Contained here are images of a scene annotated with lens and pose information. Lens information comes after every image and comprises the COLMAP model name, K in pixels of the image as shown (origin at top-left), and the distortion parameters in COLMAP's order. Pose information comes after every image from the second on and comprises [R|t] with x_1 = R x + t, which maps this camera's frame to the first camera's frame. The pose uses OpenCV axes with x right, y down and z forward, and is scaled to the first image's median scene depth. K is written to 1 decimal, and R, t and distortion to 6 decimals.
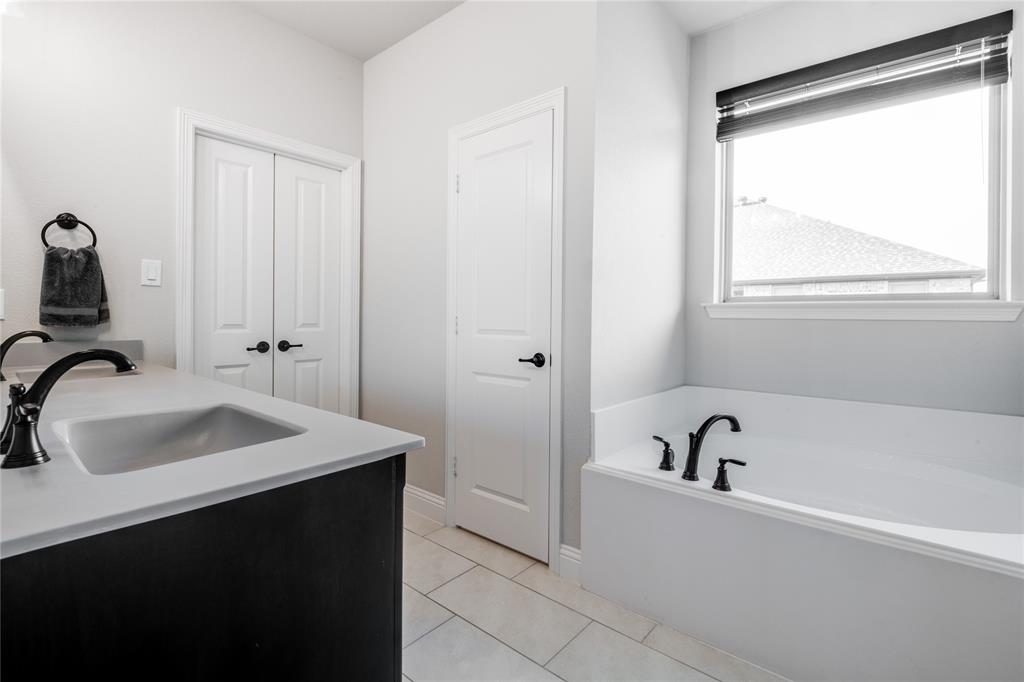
lens RADIAL K [[458.2, 0, 515.0], [0, 458.2, 319.6], [0, 0, 1]] dist [0.000313, -0.000196]
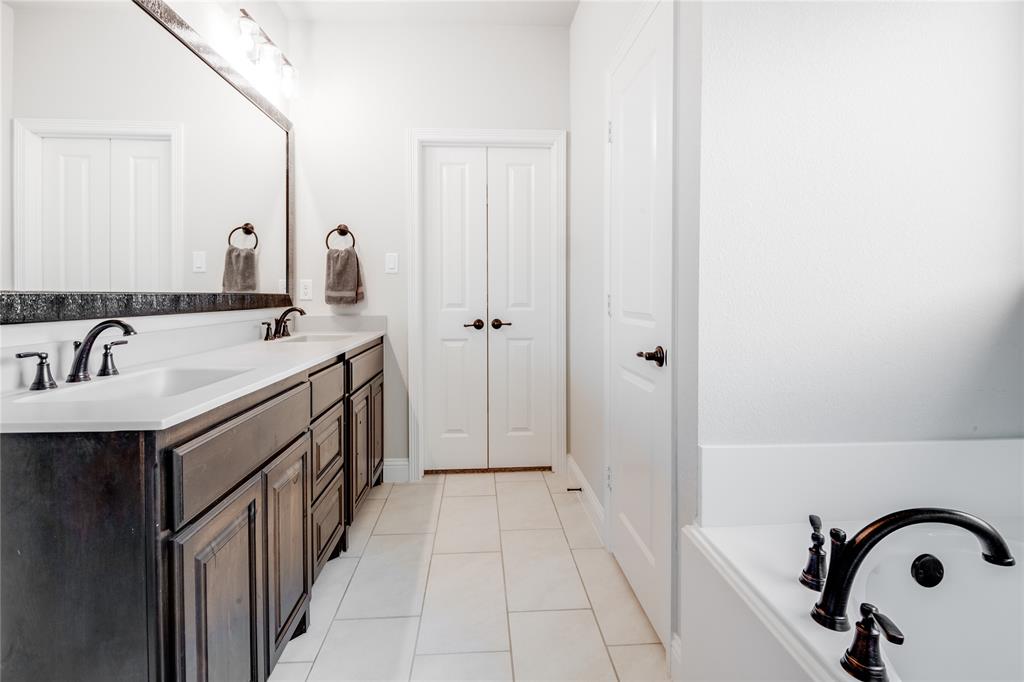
lens RADIAL K [[474.3, 0, 514.6], [0, 474.3, 300.9], [0, 0, 1]] dist [0.019864, -0.019241]
pose [[0.693172, 0.000492, -0.720772, 0.377649], [0.001613, 0.999996, 0.002234, 0.001132], [0.720770, -0.002711, 0.693169, 0.300075]]
